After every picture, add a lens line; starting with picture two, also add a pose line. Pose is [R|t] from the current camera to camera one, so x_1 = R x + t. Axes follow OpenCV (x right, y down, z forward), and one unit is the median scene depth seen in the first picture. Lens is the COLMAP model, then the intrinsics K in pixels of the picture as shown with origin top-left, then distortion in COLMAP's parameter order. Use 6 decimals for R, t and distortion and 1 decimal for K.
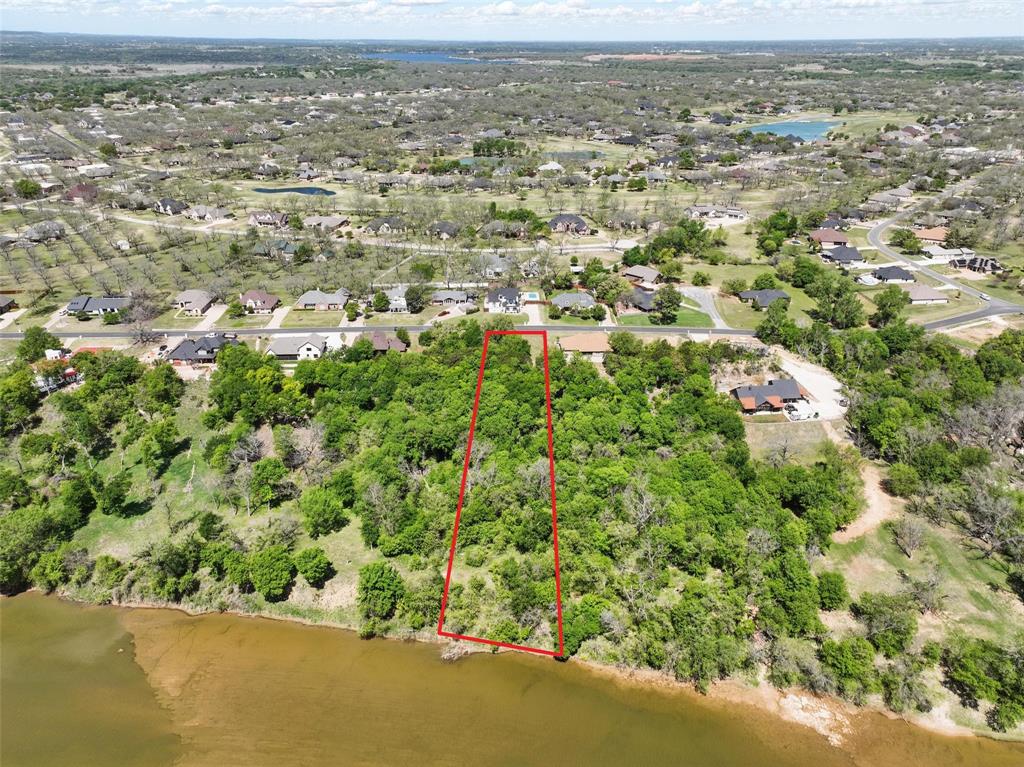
lens RADIAL K [[719.3, 0, 512.5], [0, 719.3, 384.9], [0, 0, 1]] dist [-0.004673, 0.020818]
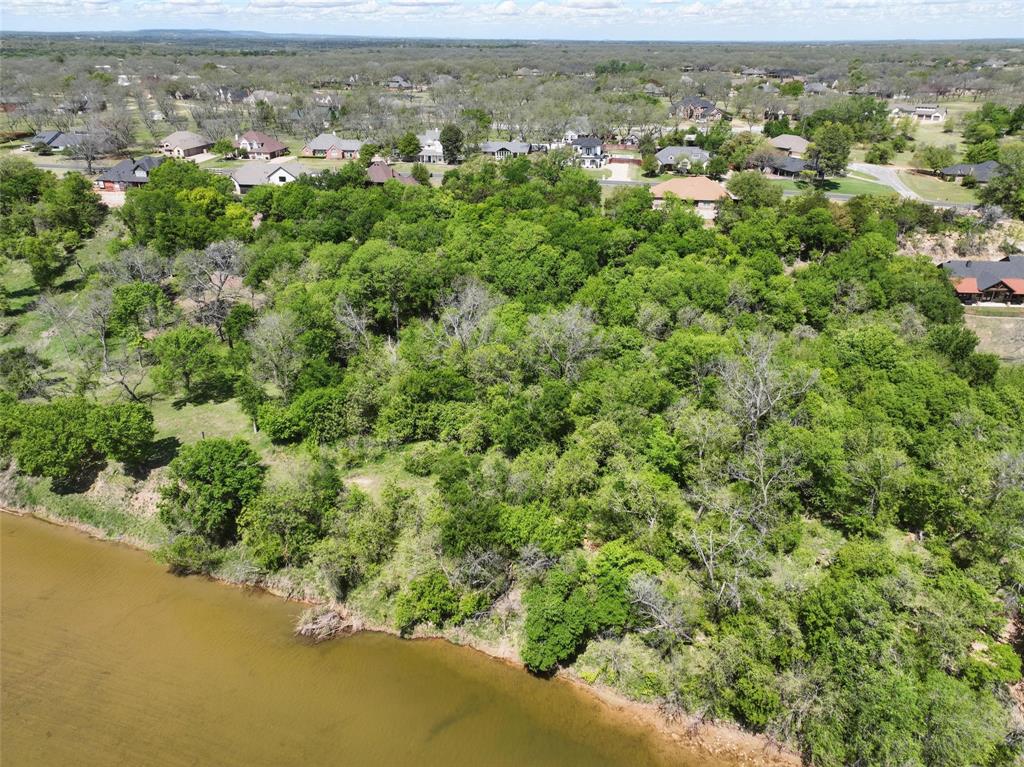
lens RADIAL K [[719.3, 0, 511.3], [0, 719.3, 385.9], [0, 0, 1]] dist [-0.004673, 0.020818]
pose [[0.981334, 0.084560, -0.172726, 0.080848], [-0.084624, 0.996388, 0.007003, 0.140675], [0.172694, 0.007745, 0.984945, 0.386266]]
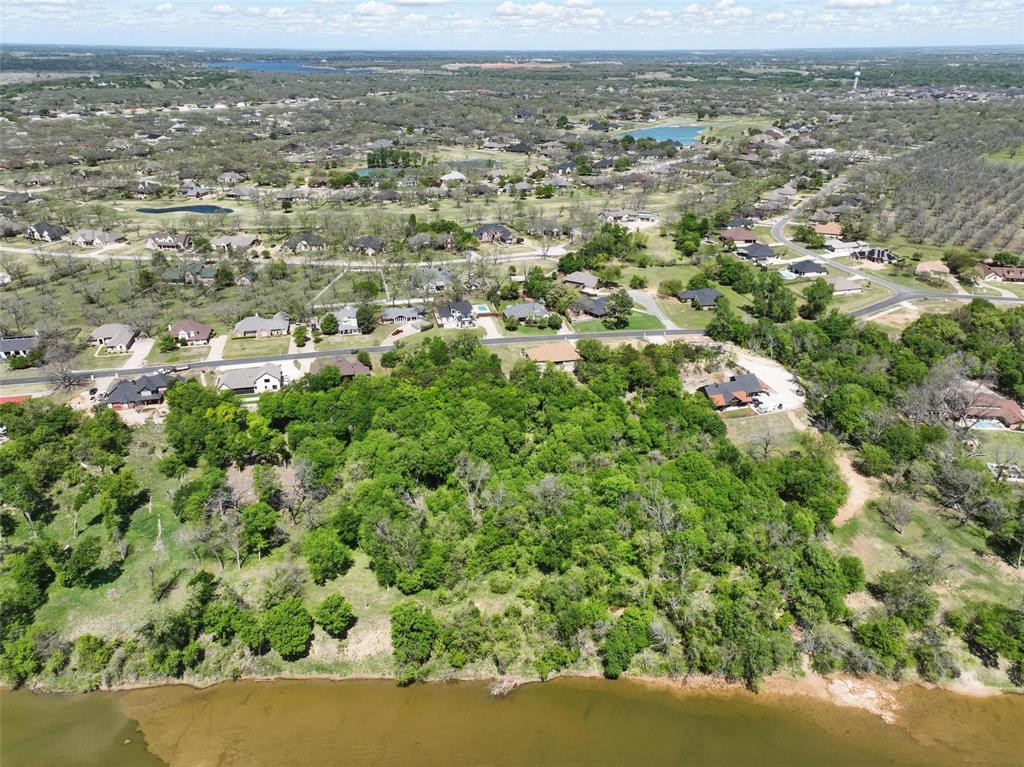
lens RADIAL K [[719.3, 0, 513.7], [0, 719.3, 385.3], [0, 0, 1]] dist [-0.004673, 0.020818]
pose [[0.982262, -0.077344, 0.170817, -0.142437], [0.078968, 0.996873, -0.002721, -0.017120], [-0.170073, 0.016162, 0.985299, 0.034561]]
